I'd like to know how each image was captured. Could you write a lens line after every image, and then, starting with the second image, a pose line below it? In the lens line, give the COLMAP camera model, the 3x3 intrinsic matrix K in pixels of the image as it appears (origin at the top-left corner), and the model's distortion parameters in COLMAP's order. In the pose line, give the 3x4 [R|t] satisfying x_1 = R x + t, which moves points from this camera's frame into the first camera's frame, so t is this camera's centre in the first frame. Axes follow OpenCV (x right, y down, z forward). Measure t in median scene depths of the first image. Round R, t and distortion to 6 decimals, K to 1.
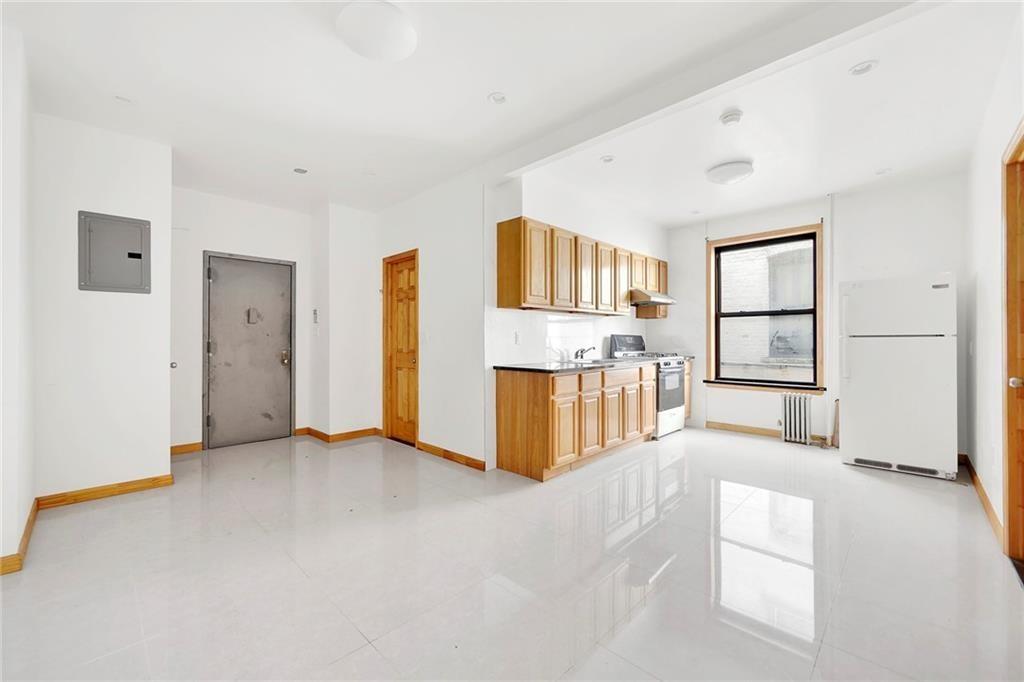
lens RADIAL K [[411.4, 0, 513.5], [0, 411.4, 337.5], [0, 0, 1]] dist [-0.005971, 0.000755]
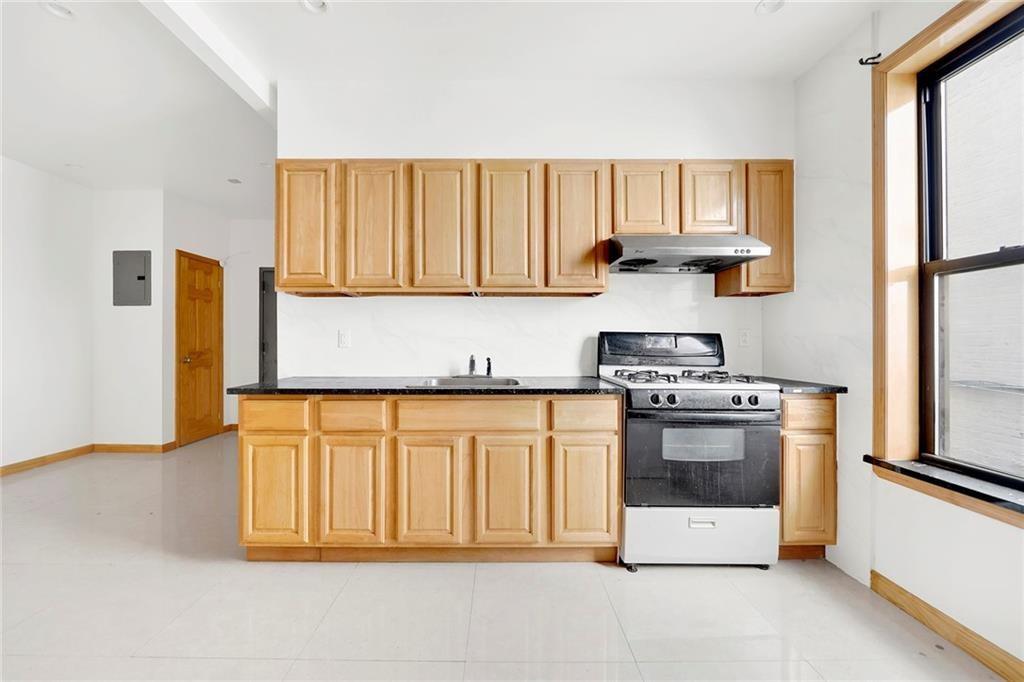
lens RADIAL K [[411.4, 0, 493.1], [0, 411.4, 340.9], [0, 0, 1]] dist [-0.005971, 0.000755]
pose [[0.693875, 0.003724, -0.720086, 0.591992], [0.001703, 0.999975, 0.006813, 0.000803], [0.720094, -0.005954, 0.693851, 0.616495]]
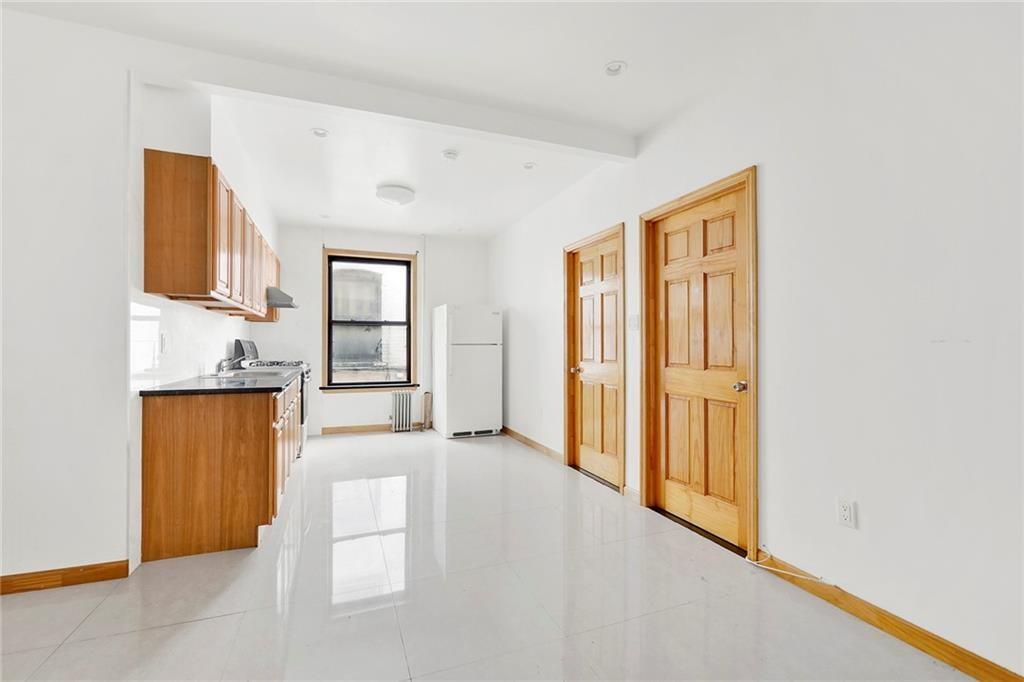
lens RADIAL K [[411.4, 0, 481.6], [0, 411.4, 348.1], [0, 0, 1]] dist [-0.005971, 0.000755]
pose [[0.444941, -0.001732, 0.895558, -0.298361], [-0.008443, 0.999946, 0.006129, 0.000428], [-0.895520, -0.010288, 0.444902, 0.254582]]
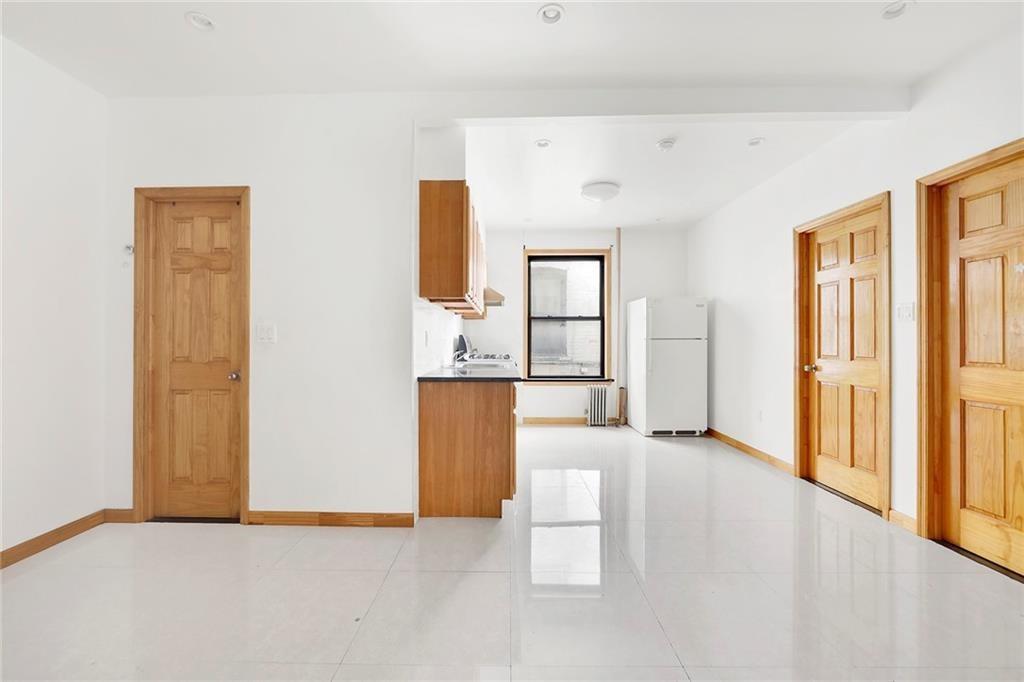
lens RADIAL K [[411.4, 0, 507.3], [0, 411.4, 342.5], [0, 0, 1]] dist [-0.005971, 0.000755]
pose [[0.726288, -0.000420, 0.687390, -0.352741], [-0.006121, 0.999956, 0.007078, 0.001443], [-0.687363, -0.009349, 0.726254, 0.300514]]
